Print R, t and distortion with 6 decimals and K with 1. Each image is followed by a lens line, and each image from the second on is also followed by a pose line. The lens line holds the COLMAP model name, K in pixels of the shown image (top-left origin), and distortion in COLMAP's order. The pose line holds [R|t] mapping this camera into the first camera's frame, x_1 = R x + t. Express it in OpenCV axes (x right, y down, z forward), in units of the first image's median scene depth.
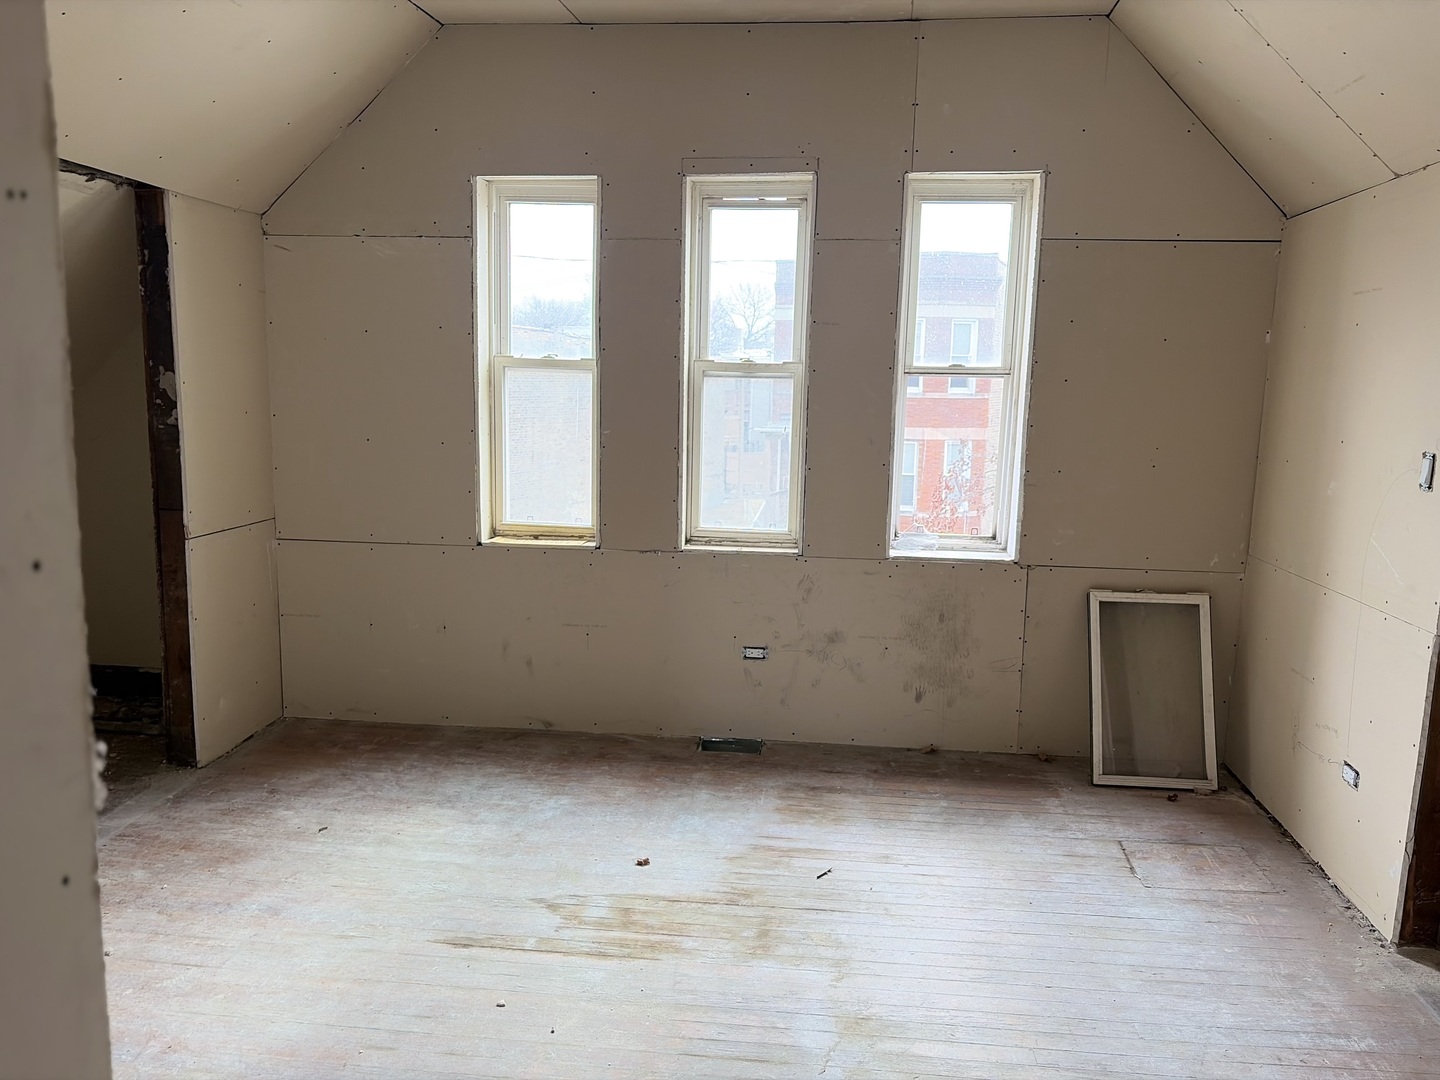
lens RADIAL K [[1133.3, 0, 720.2], [0, 1133.3, 564.3], [0, 0, 1]] dist [0.043730, -0.083335]
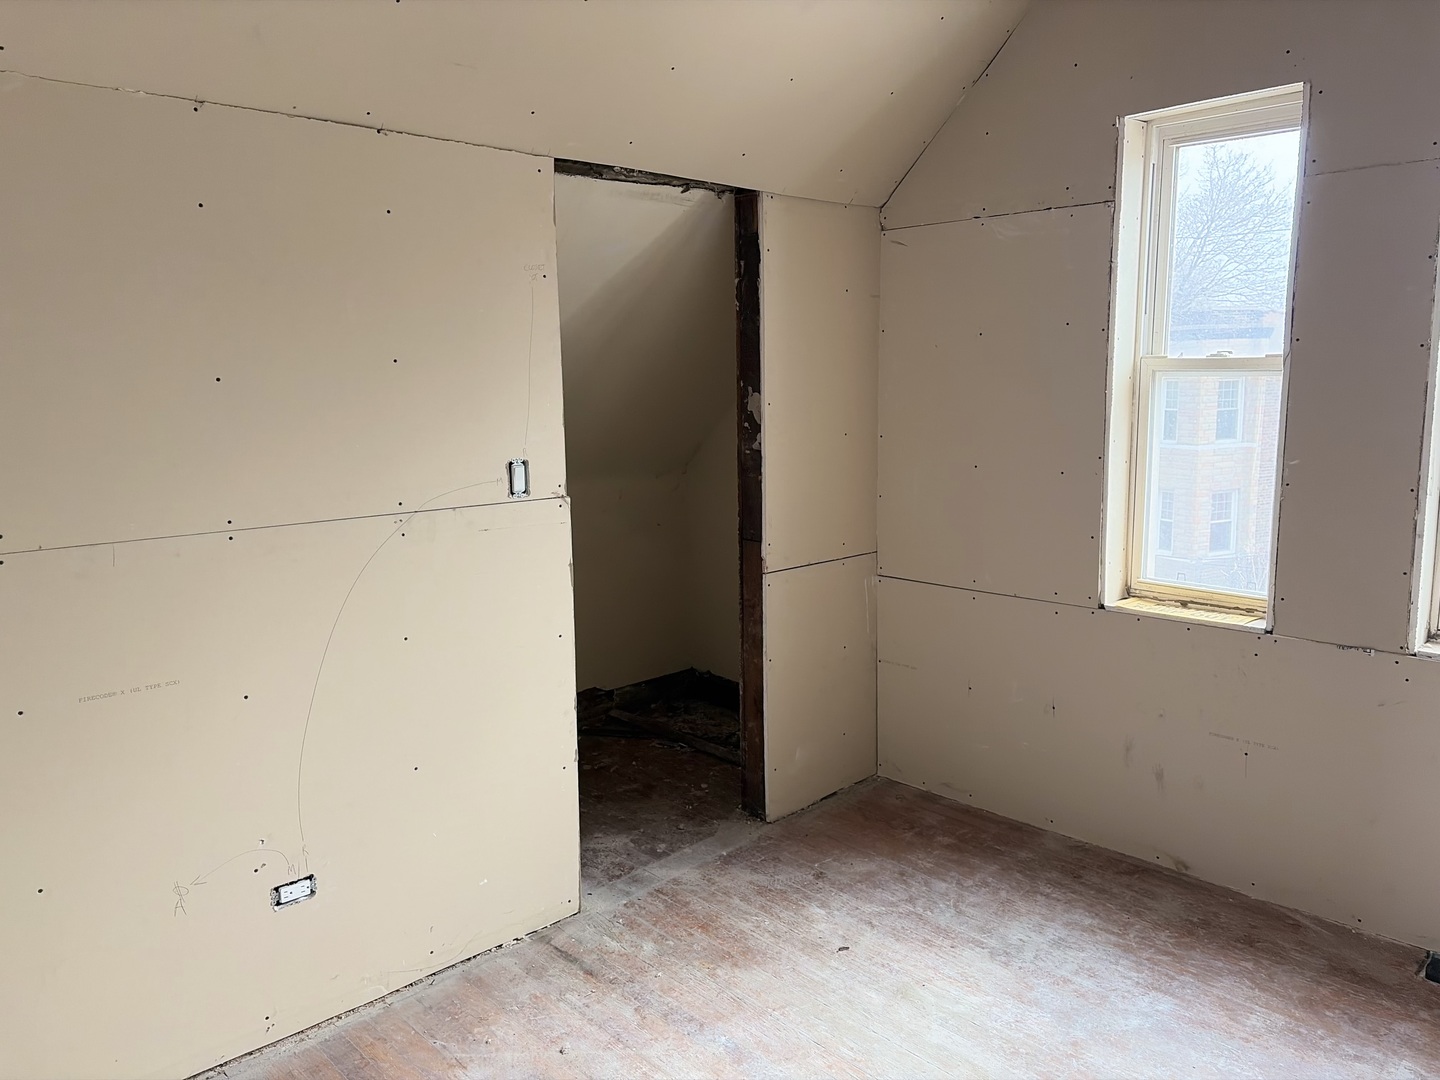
lens RADIAL K [[1094.1, 0, 720.0], [0, 1094.1, 540.0], [0, 0, 1]] dist [0.048467, -0.045852]
pose [[0.768188, 0.065931, -0.636820, 0.068949], [-0.072454, 0.997246, 0.015846, -0.067976], [0.636111, 0.033968, 0.770849, 0.334719]]
